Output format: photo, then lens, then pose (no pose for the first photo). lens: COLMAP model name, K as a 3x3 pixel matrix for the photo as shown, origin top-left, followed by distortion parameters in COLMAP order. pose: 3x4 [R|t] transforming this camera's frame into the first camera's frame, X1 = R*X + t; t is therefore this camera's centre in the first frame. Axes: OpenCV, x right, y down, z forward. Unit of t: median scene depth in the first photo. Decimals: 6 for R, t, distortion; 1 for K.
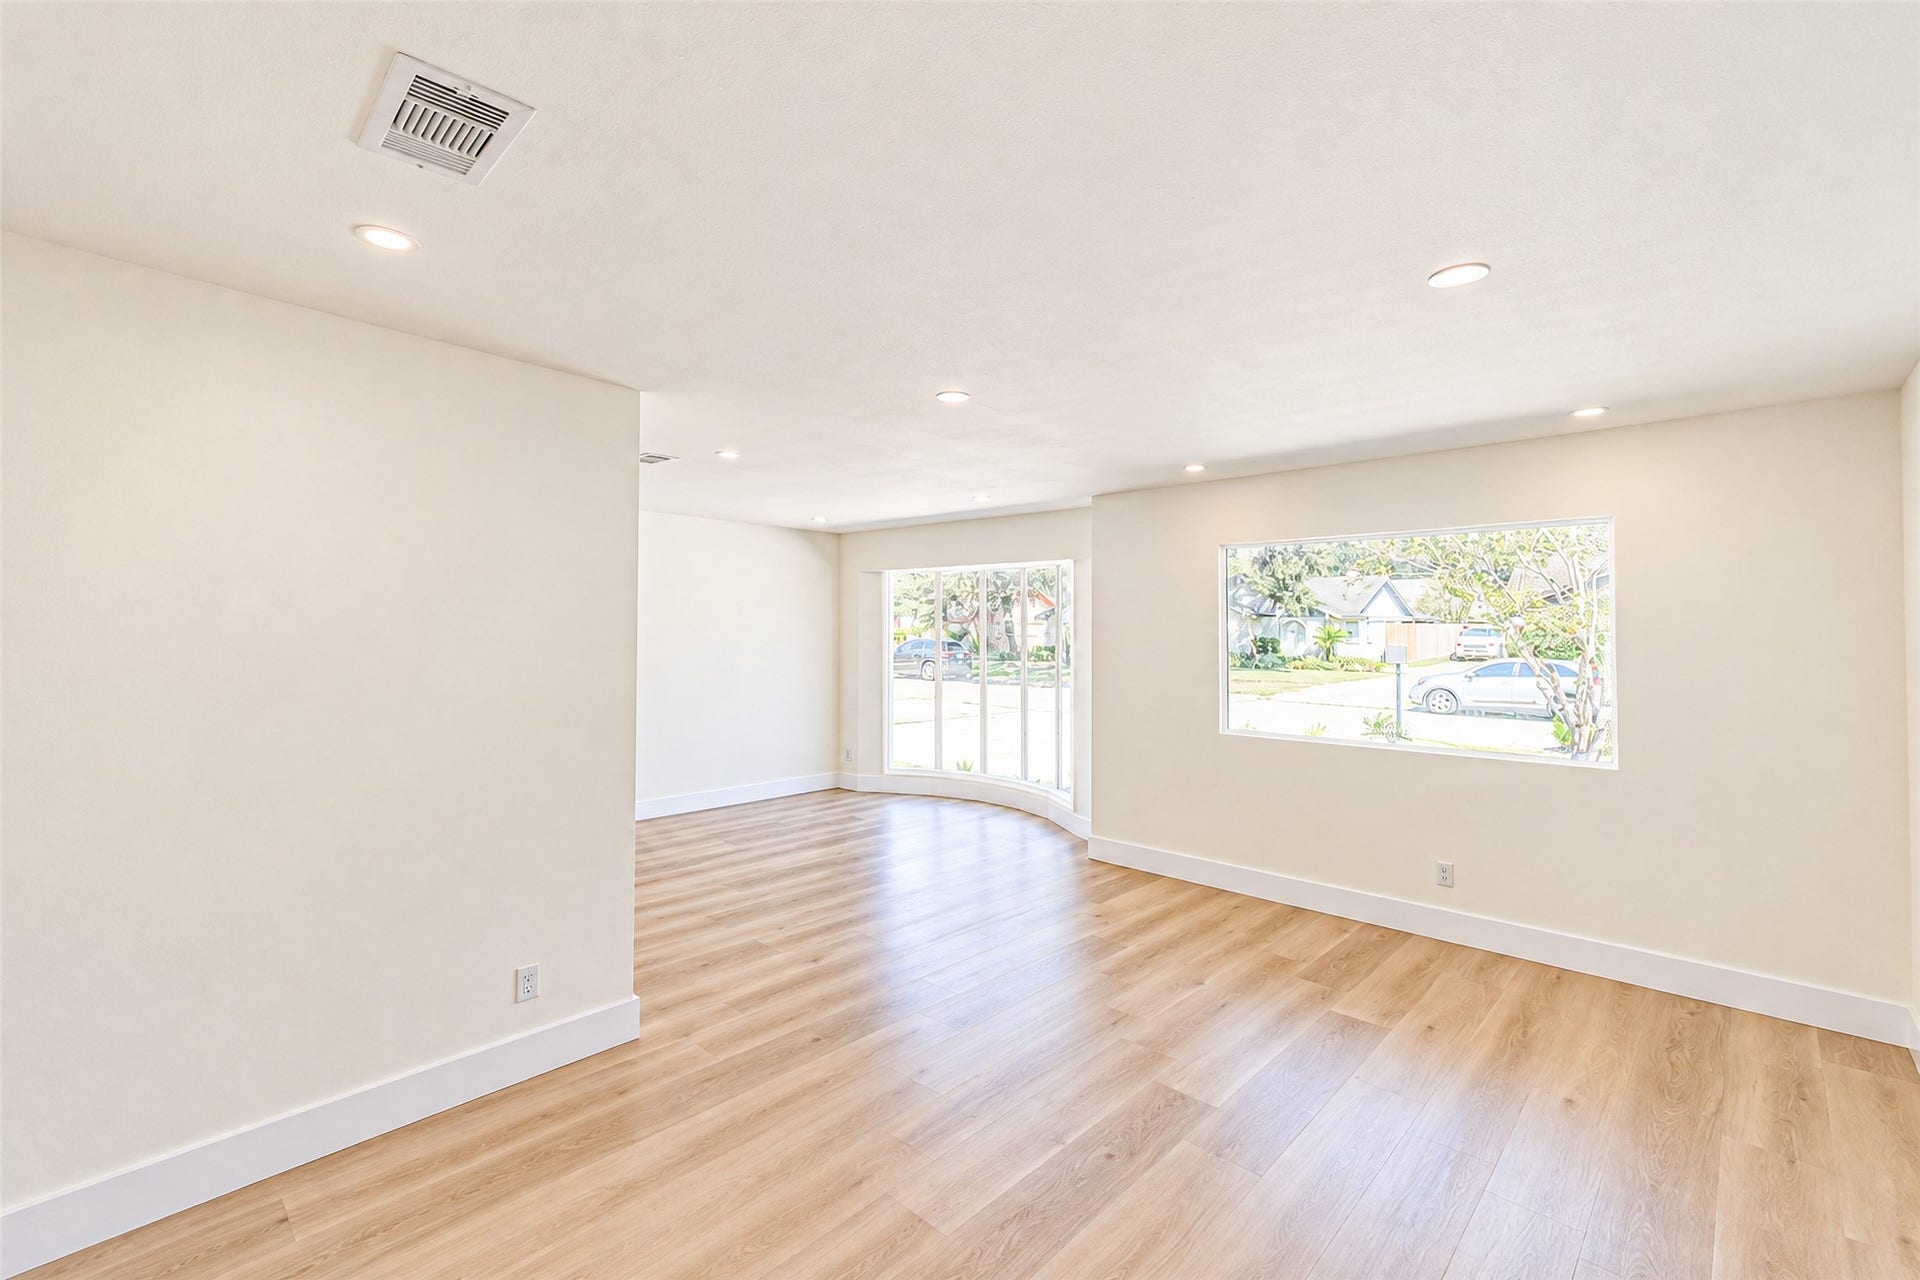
lens RADIAL K [[817.8, 0, 948.2], [0, 817.8, 633.8], [0, 0, 1]] dist [-0.003299, -0.000823]
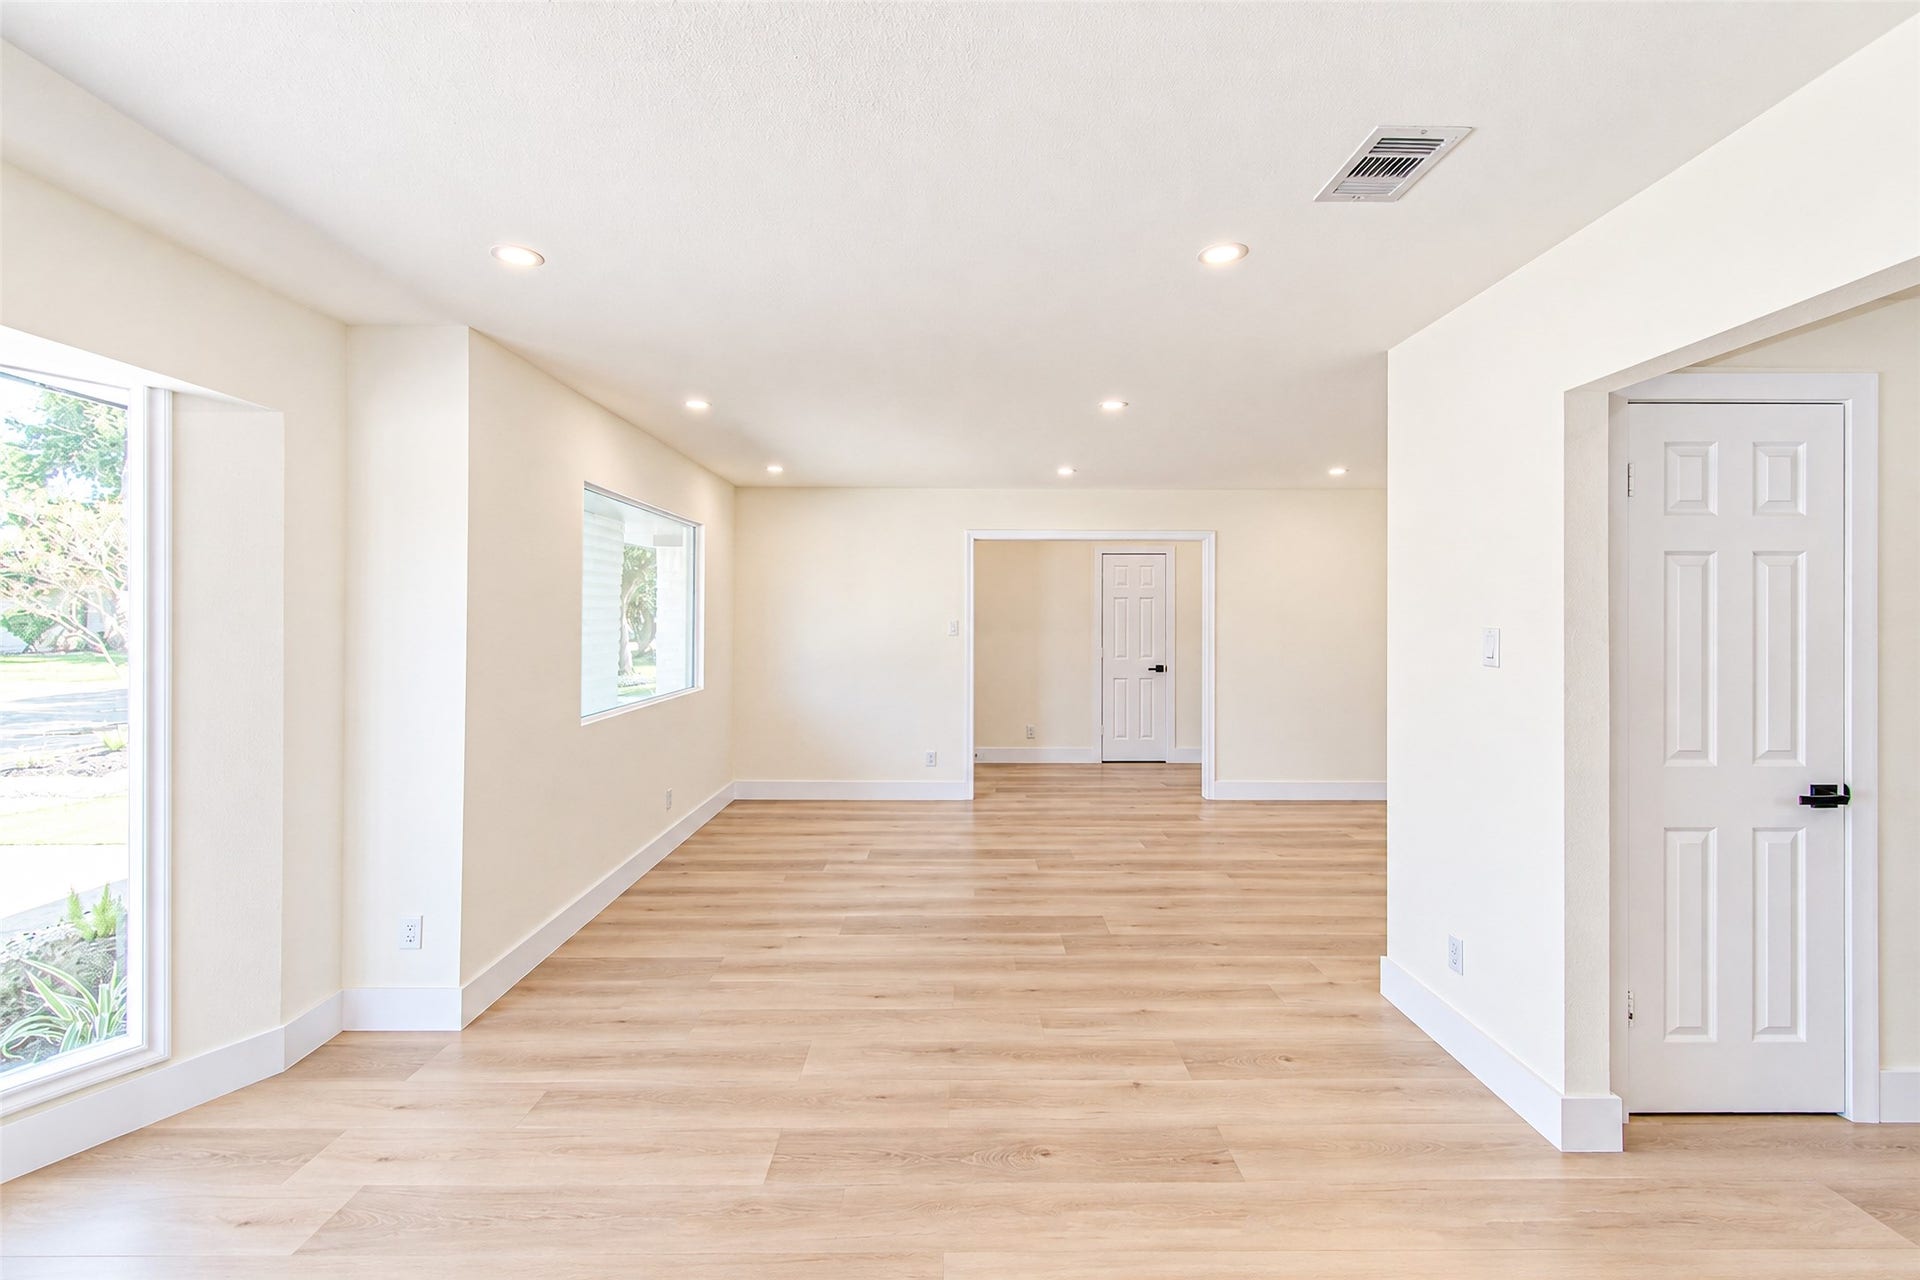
lens RADIAL K [[817.8, 0, 948.2], [0, 817.8, 633.8], [0, 0, 1]] dist [-0.003299, -0.000823]
pose [[-0.691225, -0.035918, 0.721746, -0.535867], [-0.013964, 0.999241, 0.036354, 0.006560], [-0.722504, 0.015051, -0.691202, 1.536195]]
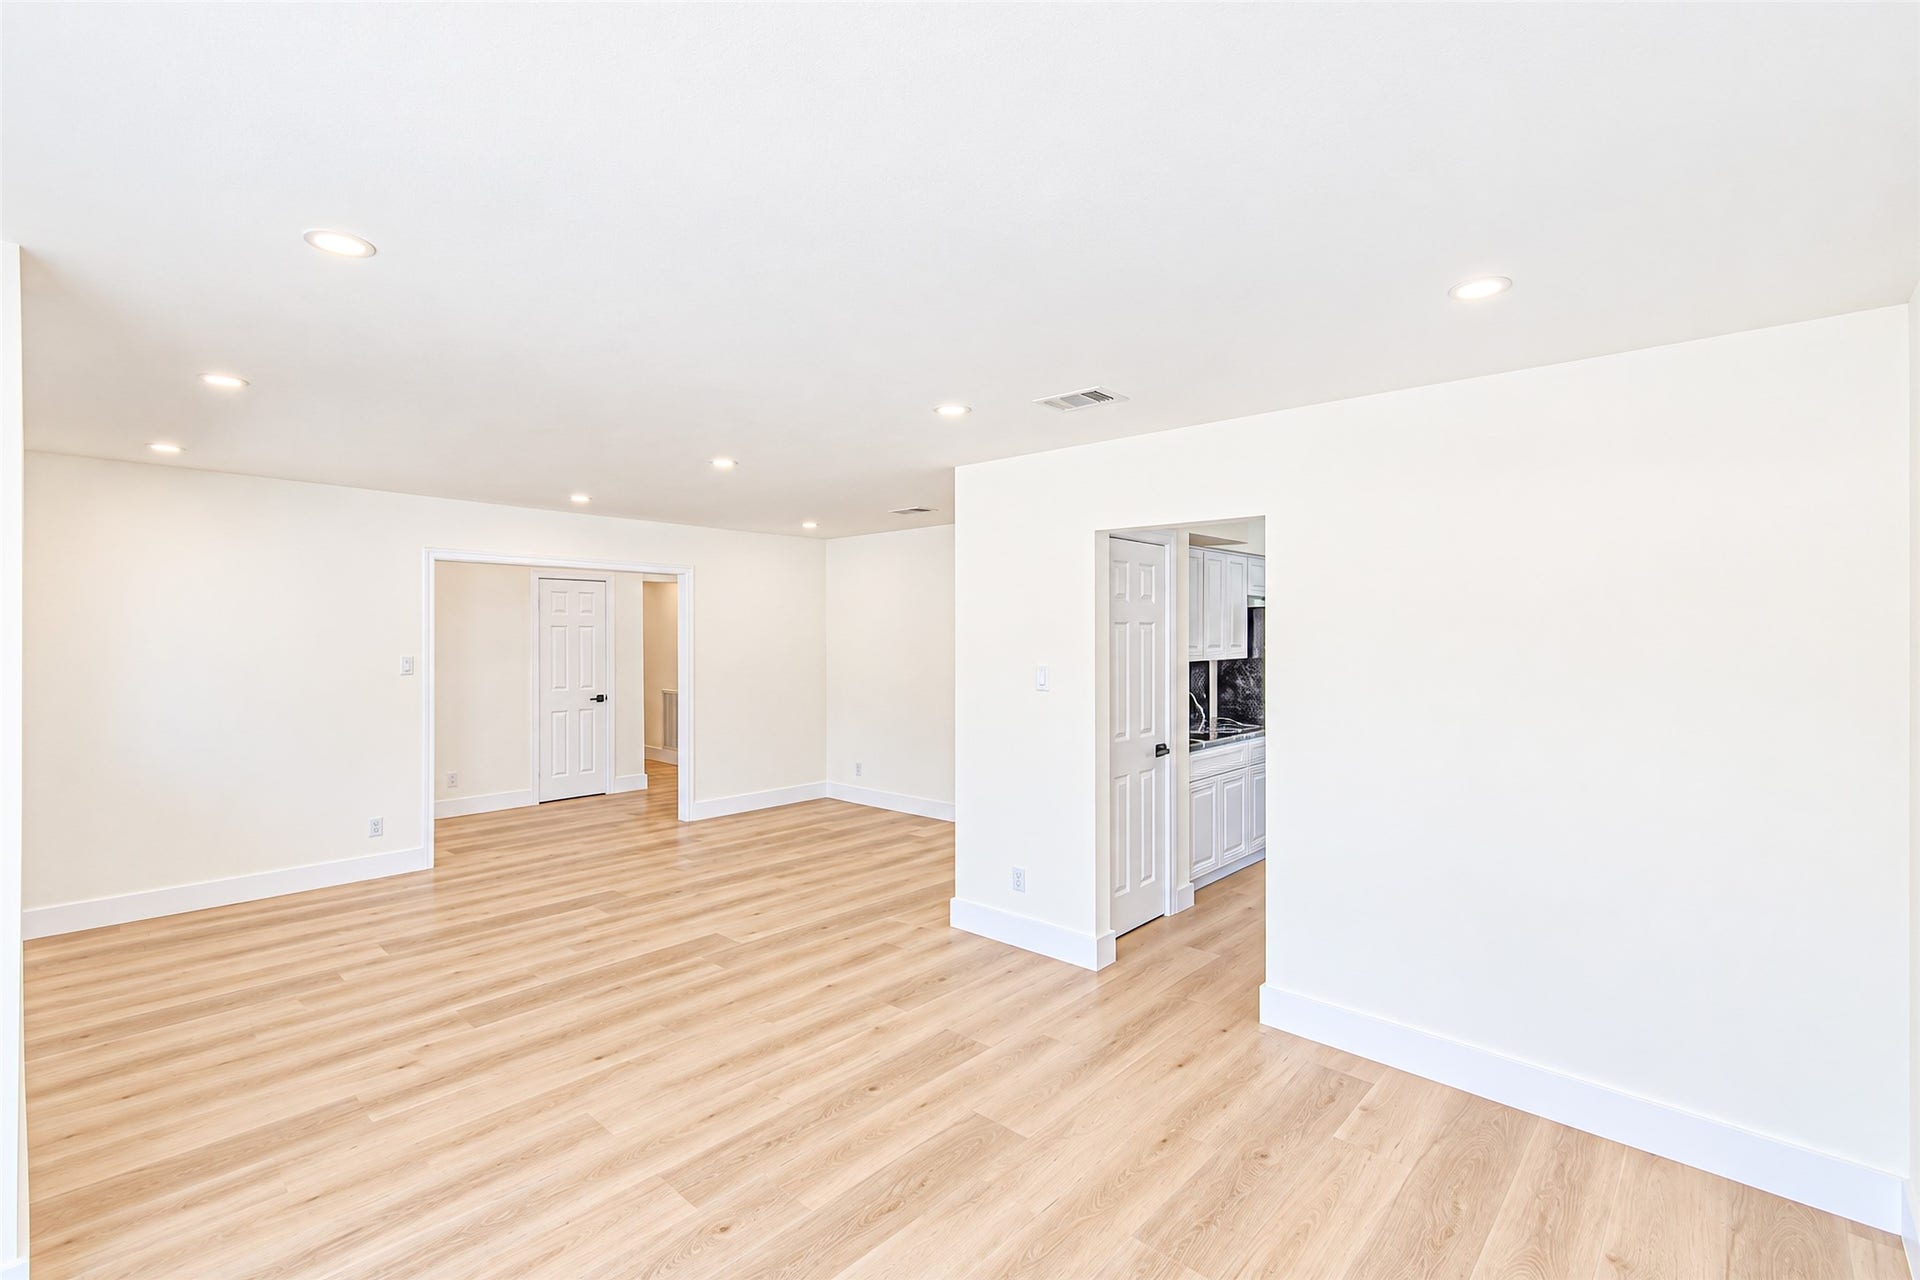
lens RADIAL K [[874.7, 0, 960.0], [0, 874.7, 640.0], [0, 0, 1]] dist [0.009330, -0.000627]
pose [[-0.999240, -0.023543, -0.031055, -0.249539], [-0.023824, 0.999678, 0.008734, -0.018988], [0.030840, 0.009467, -0.999480, 1.858229]]
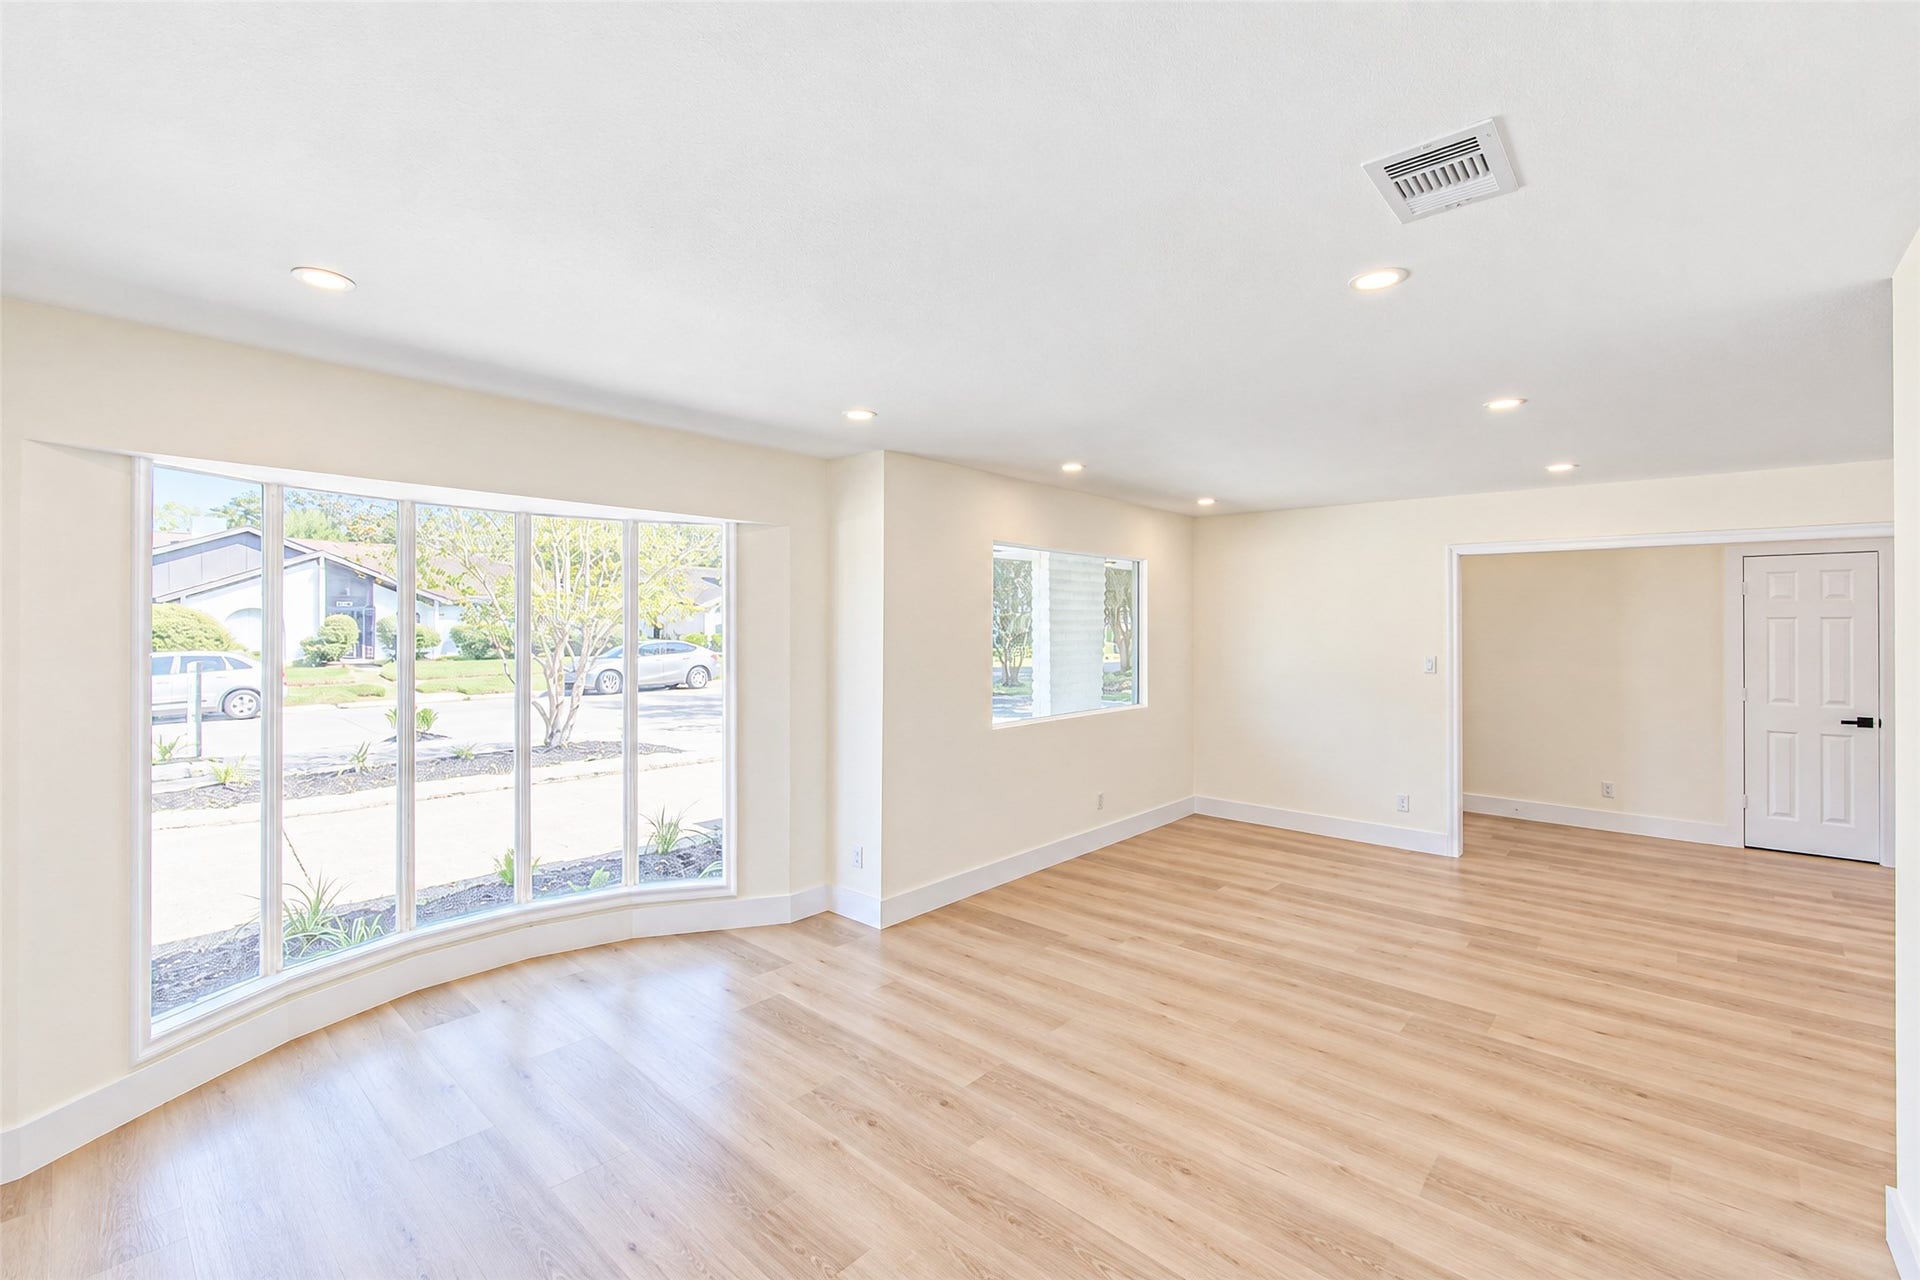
lens RADIAL K [[796.4, 0, 922.4], [0, 796.4, 630.6], [0, 0, 1]] dist [-0.000749, -0.000150]
pose [[-0.000332, -0.021514, 0.999768, -0.747289], [0.001156, 0.999768, 0.021514, -0.022289], [-0.999999, 0.001163, -0.000307, 1.311604]]
